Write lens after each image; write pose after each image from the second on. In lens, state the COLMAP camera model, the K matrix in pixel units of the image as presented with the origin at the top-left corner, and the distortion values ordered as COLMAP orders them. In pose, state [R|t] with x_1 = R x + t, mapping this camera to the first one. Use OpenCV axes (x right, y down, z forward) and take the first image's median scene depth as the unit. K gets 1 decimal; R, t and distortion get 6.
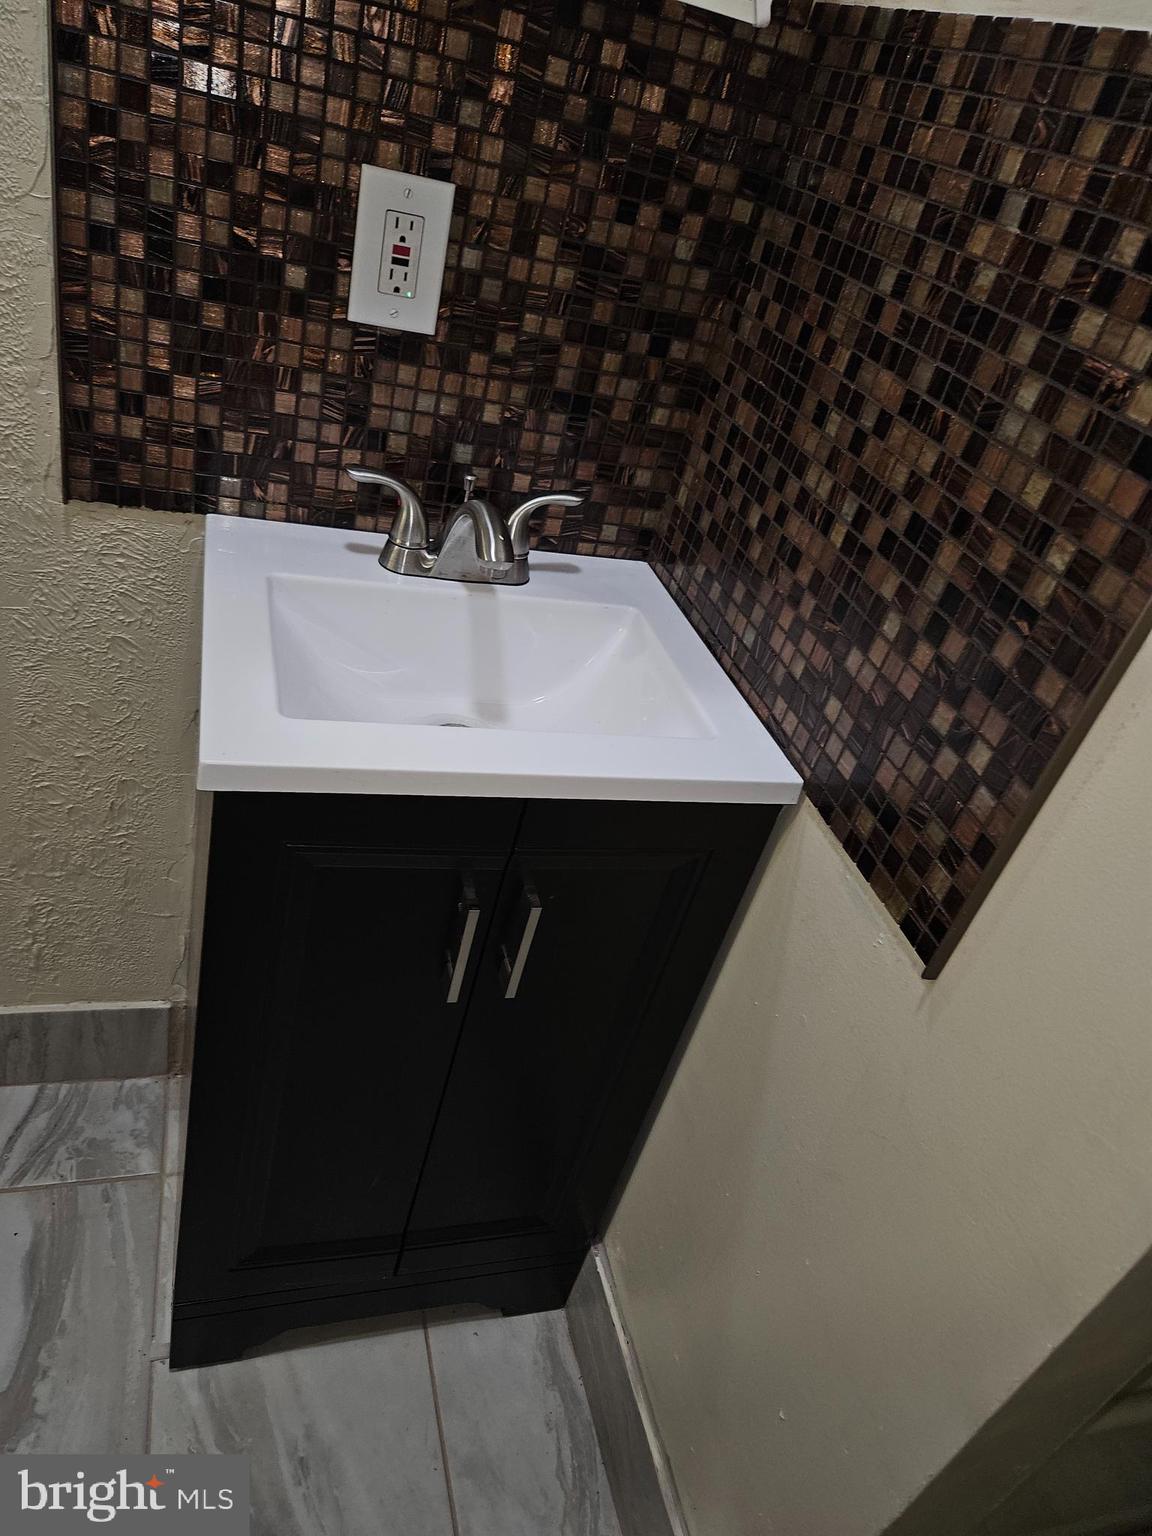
lens RADIAL K [[1038.2, 0, 576.0], [0, 1038.2, 768.0], [0, 0, 1]] dist [0.033146, -0.027613]
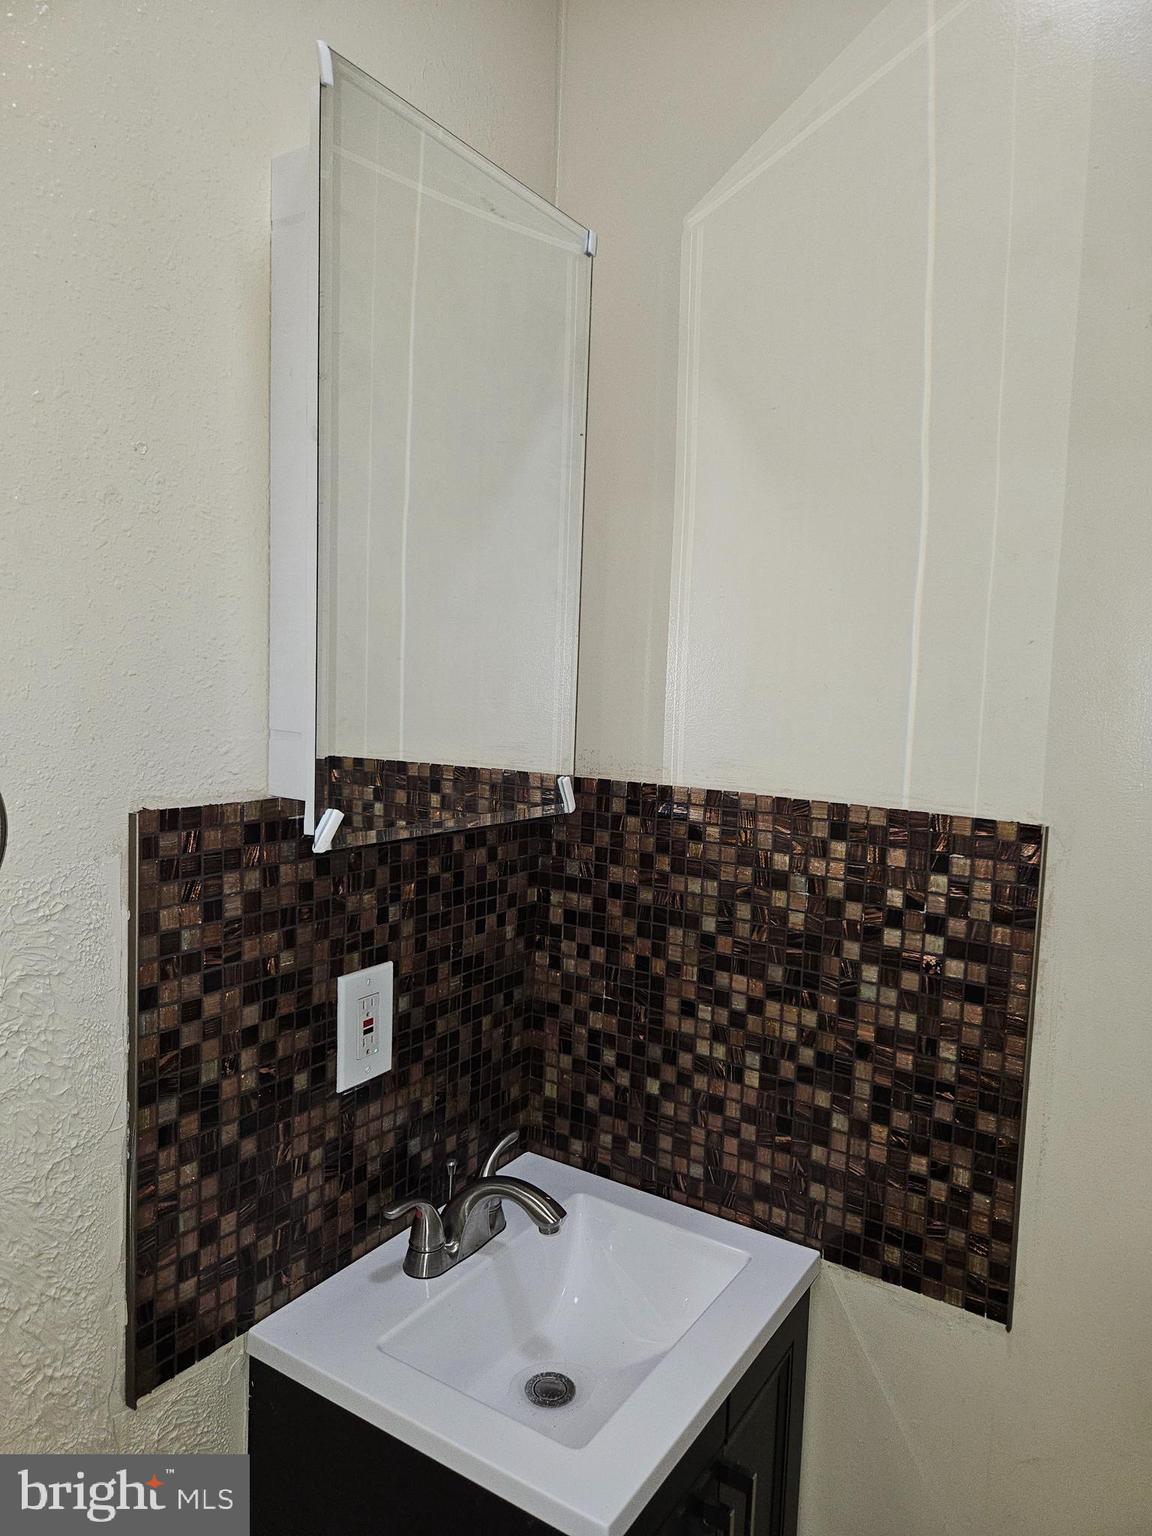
lens RADIAL K [[1041.1, 0, 576.0], [0, 1041.1, 768.0], [0, 0, 1]] dist [0.065249, -0.028267]
pose [[0.732967, -0.261919, 0.627820, -0.761551], [0.486268, 0.847124, -0.214298, -0.402202], [-0.475713, 0.462363, 0.748277, -0.213056]]
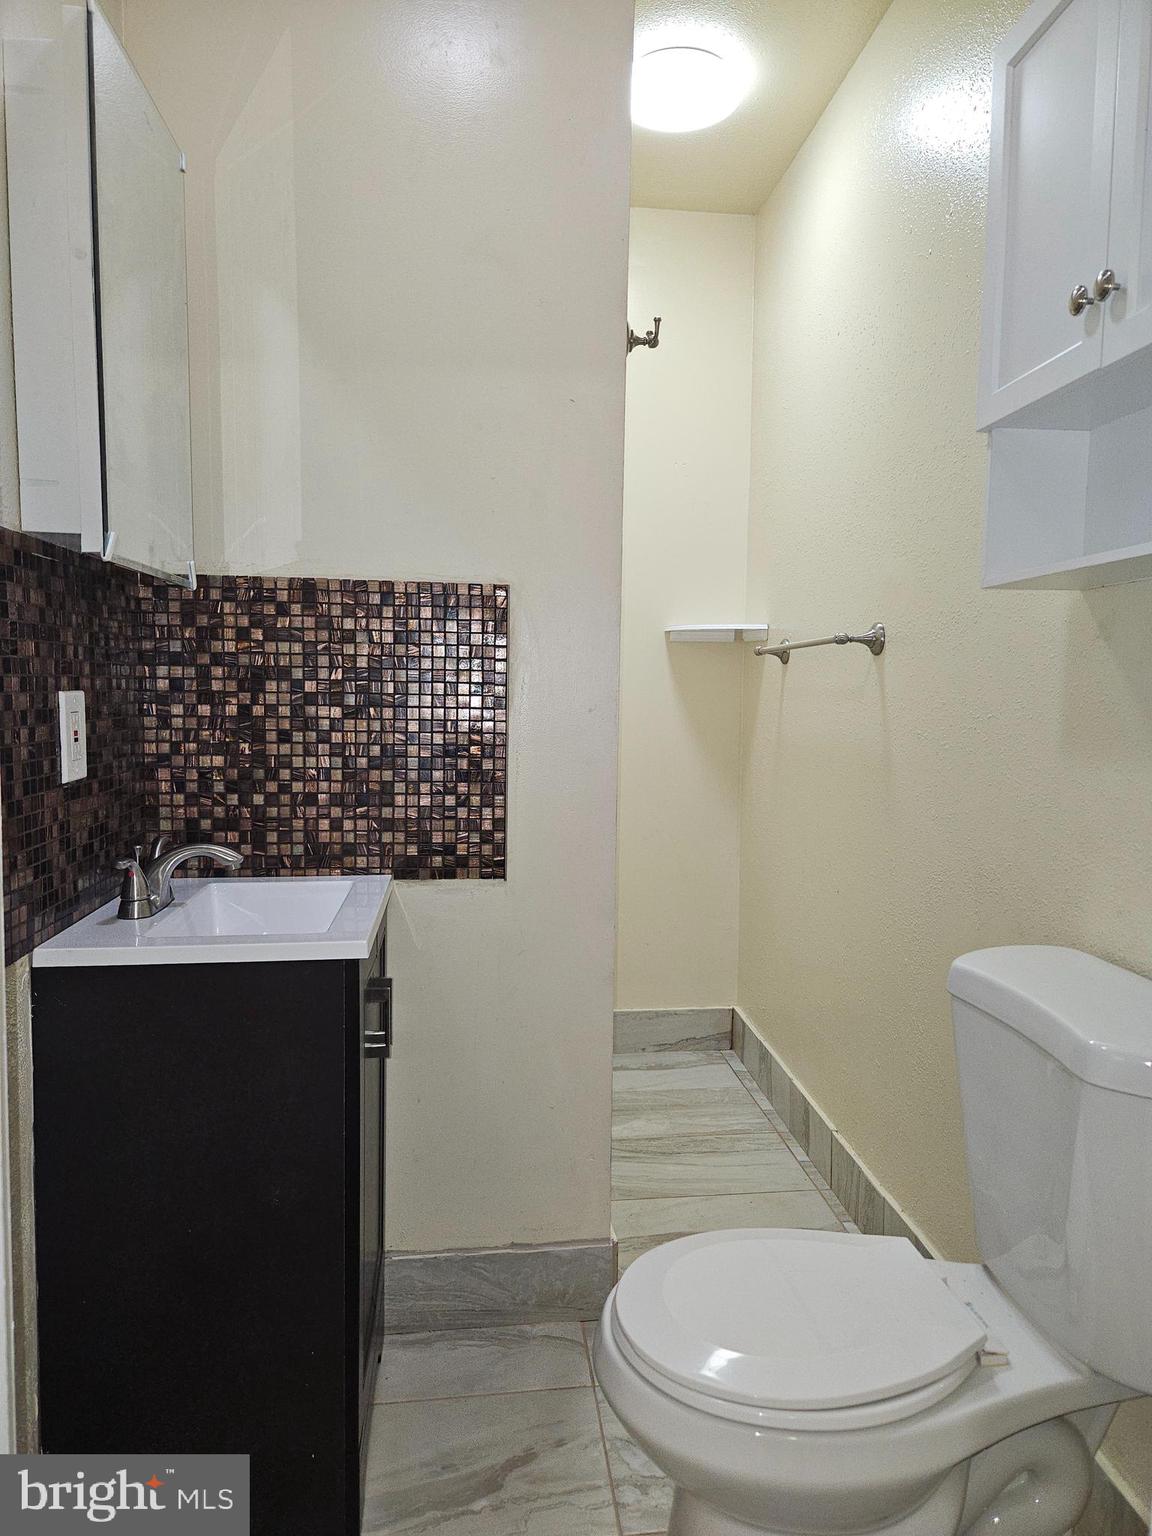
lens RADIAL K [[1040.4, 0, 596.7], [0, 1040.4, 759.0], [0, 0, 1]] dist [0.034994, -0.000540]
pose [[0.139390, -0.298925, 0.944042, -1.736247], [0.569944, 0.803827, 0.170373, -0.313432], [-0.809775, 0.514302, 0.282415, -0.082770]]
